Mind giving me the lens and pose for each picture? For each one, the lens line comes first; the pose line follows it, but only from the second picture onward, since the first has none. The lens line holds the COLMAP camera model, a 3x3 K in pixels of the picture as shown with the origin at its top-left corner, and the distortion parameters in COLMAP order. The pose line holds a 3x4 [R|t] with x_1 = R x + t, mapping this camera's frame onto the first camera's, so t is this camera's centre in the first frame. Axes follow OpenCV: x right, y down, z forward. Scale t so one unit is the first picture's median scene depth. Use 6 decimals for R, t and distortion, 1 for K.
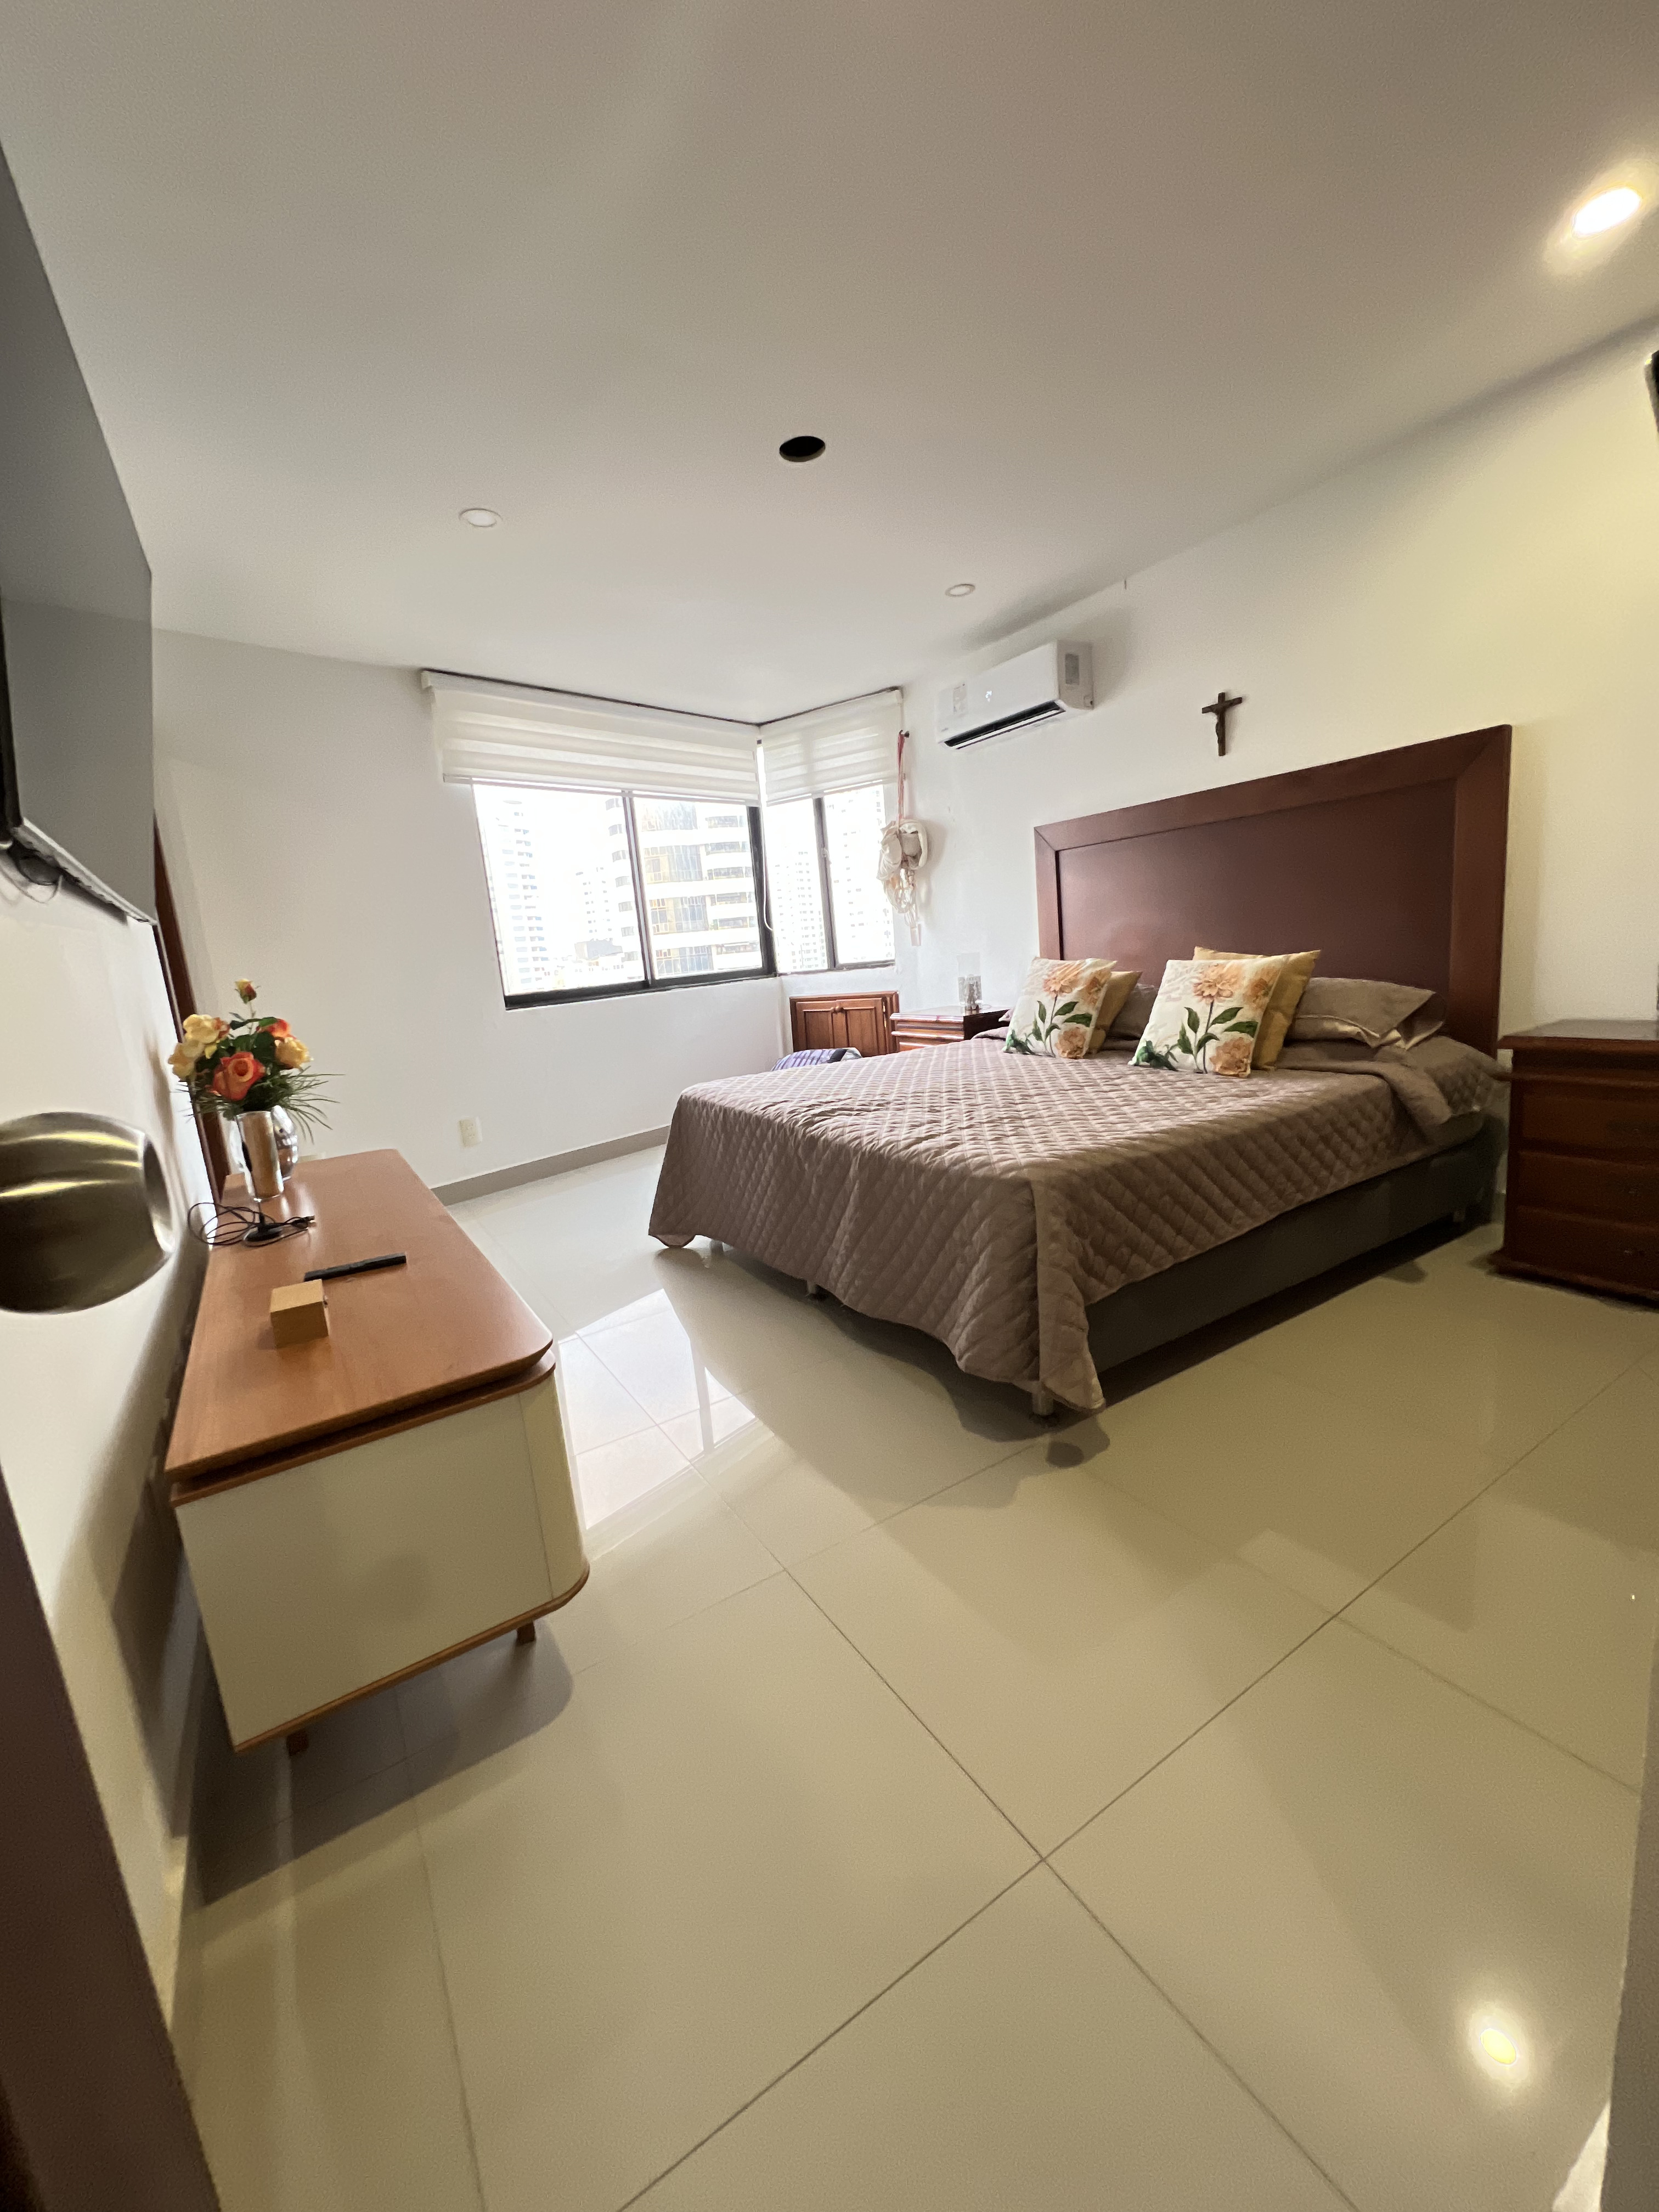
lens RADIAL K [[886.9, 0, 829.5], [0, 886.9, 1106.0], [0, 0, 1]] dist [-0.000567, 0.000099]
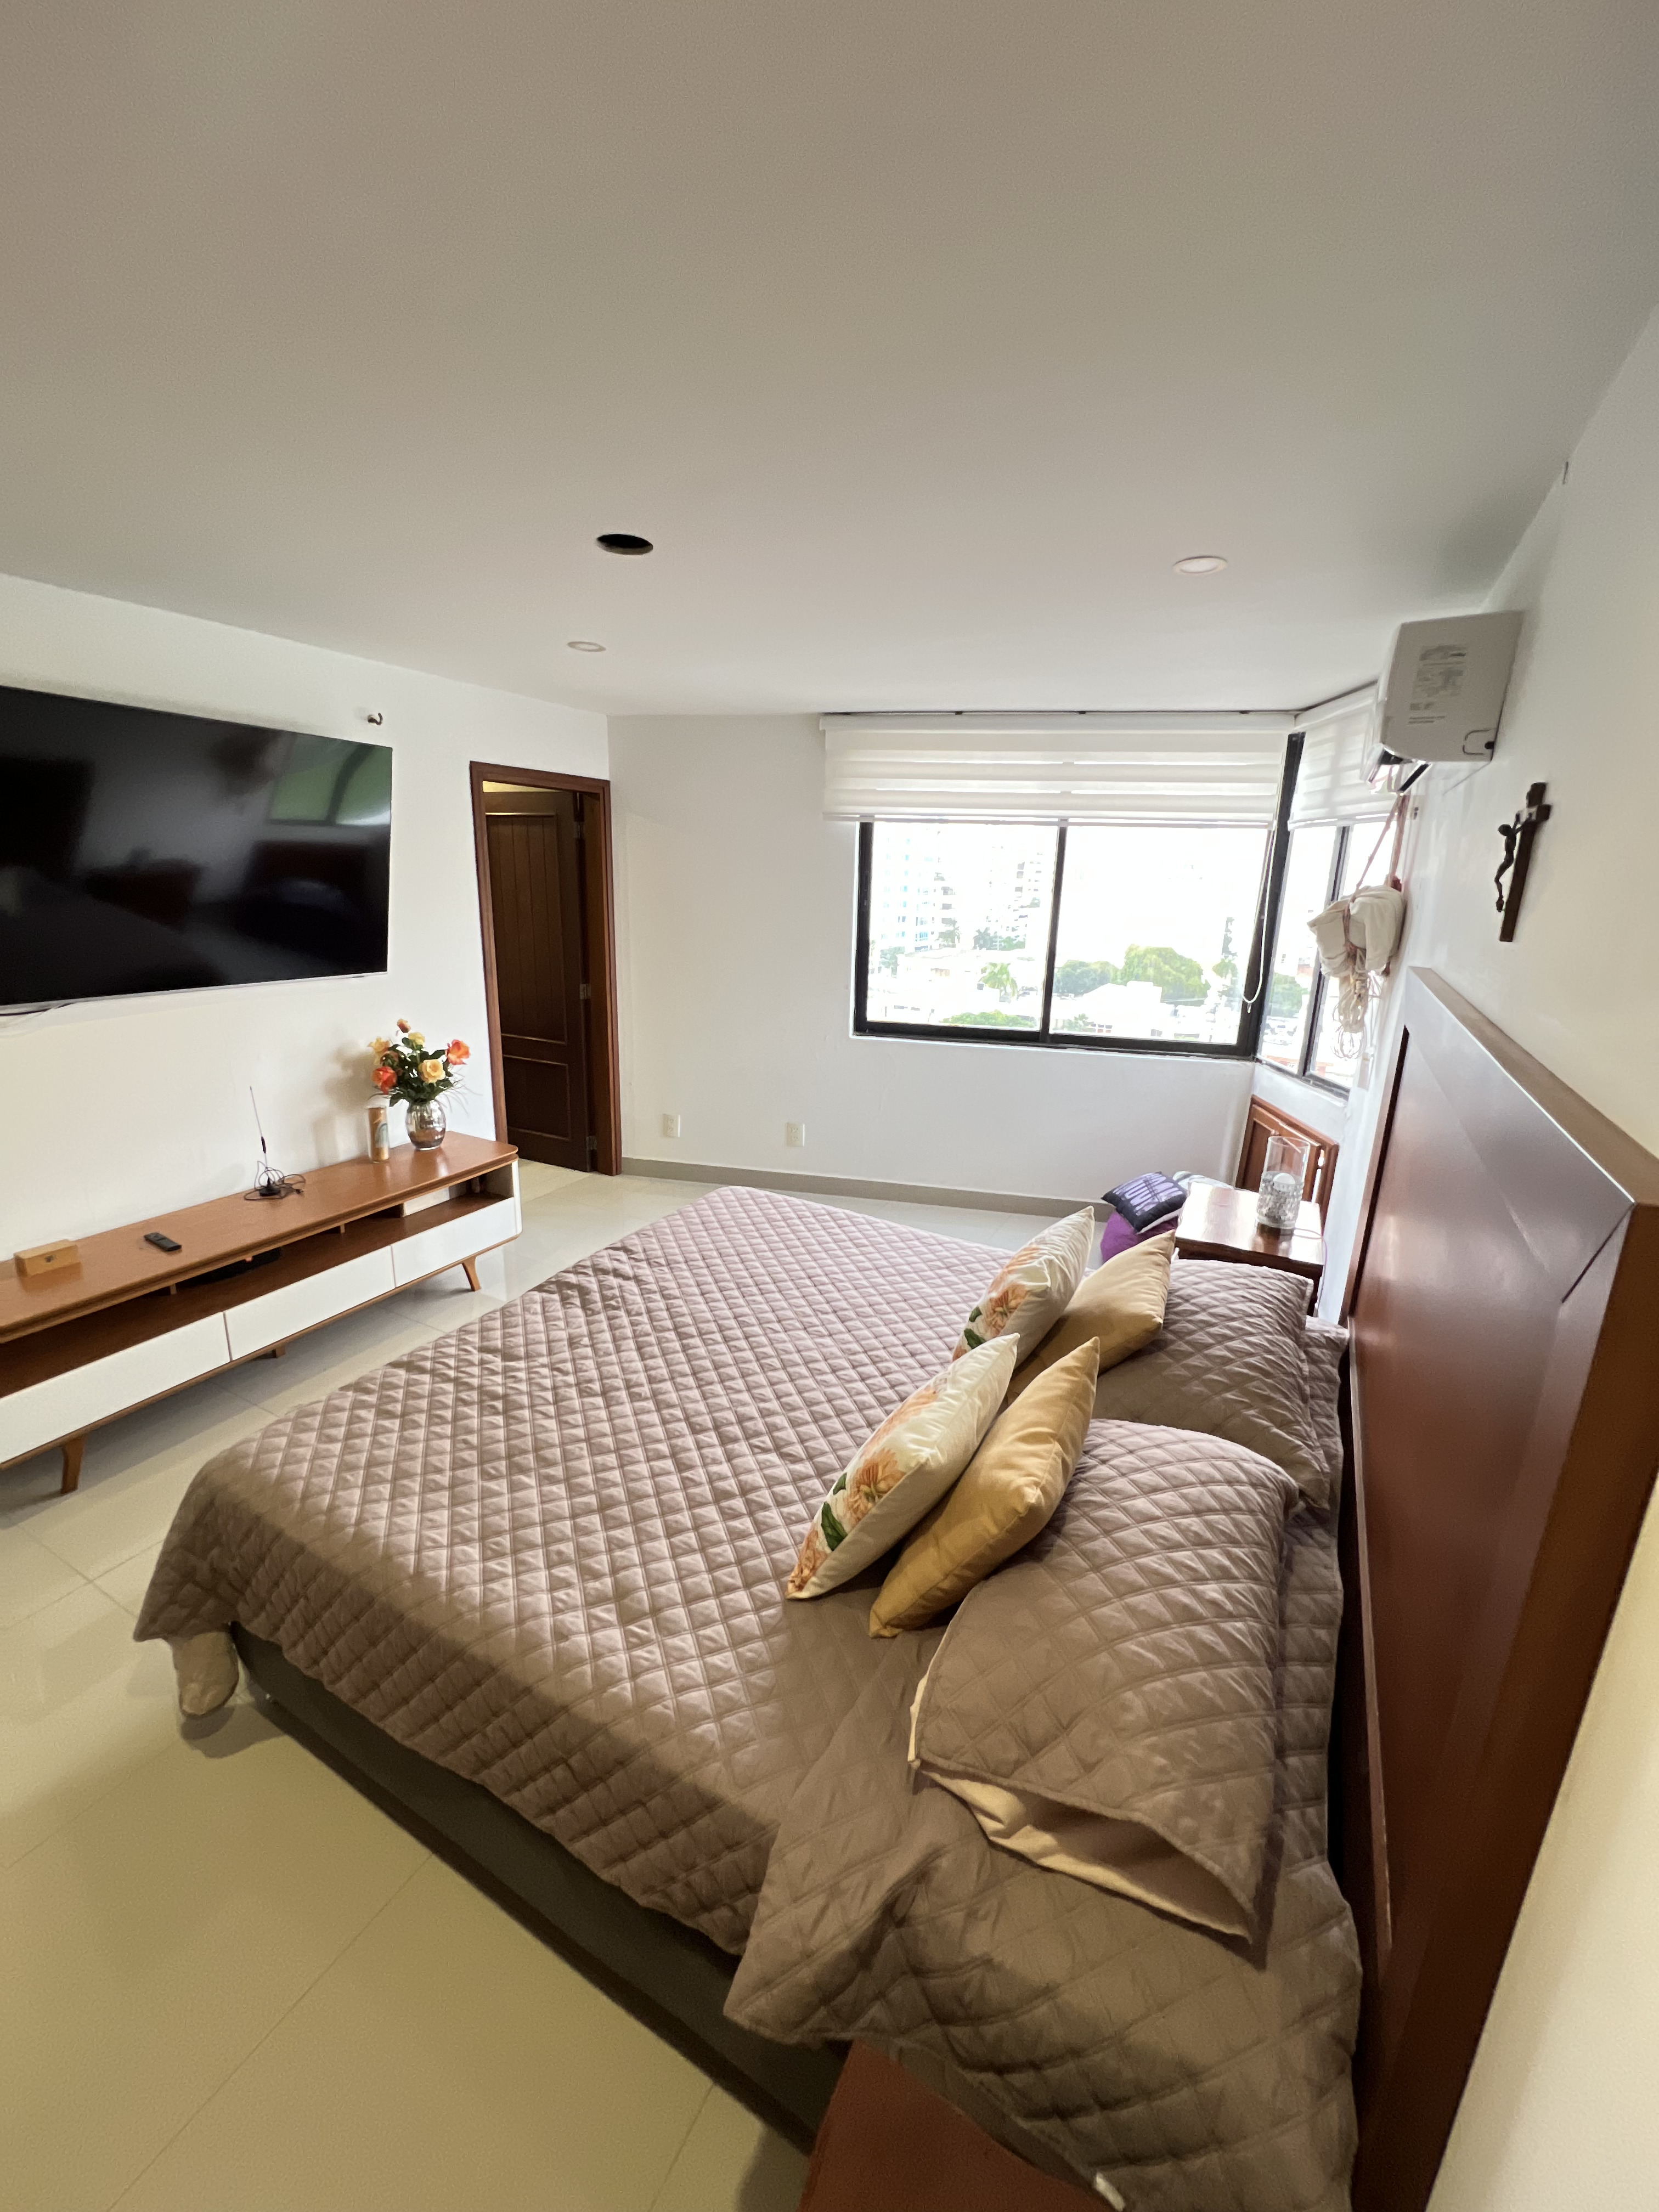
lens RADIAL K [[886.9, 0, 829.5], [0, 886.9, 1106.0], [0, 0, 1]] dist [-0.000567, 0.000099]
pose [[0.485057, 0.327595, -0.810803, 0.431867], [-0.234215, 0.941974, 0.240475, -0.236386], [0.842534, 0.073259, 0.533639, 0.364368]]
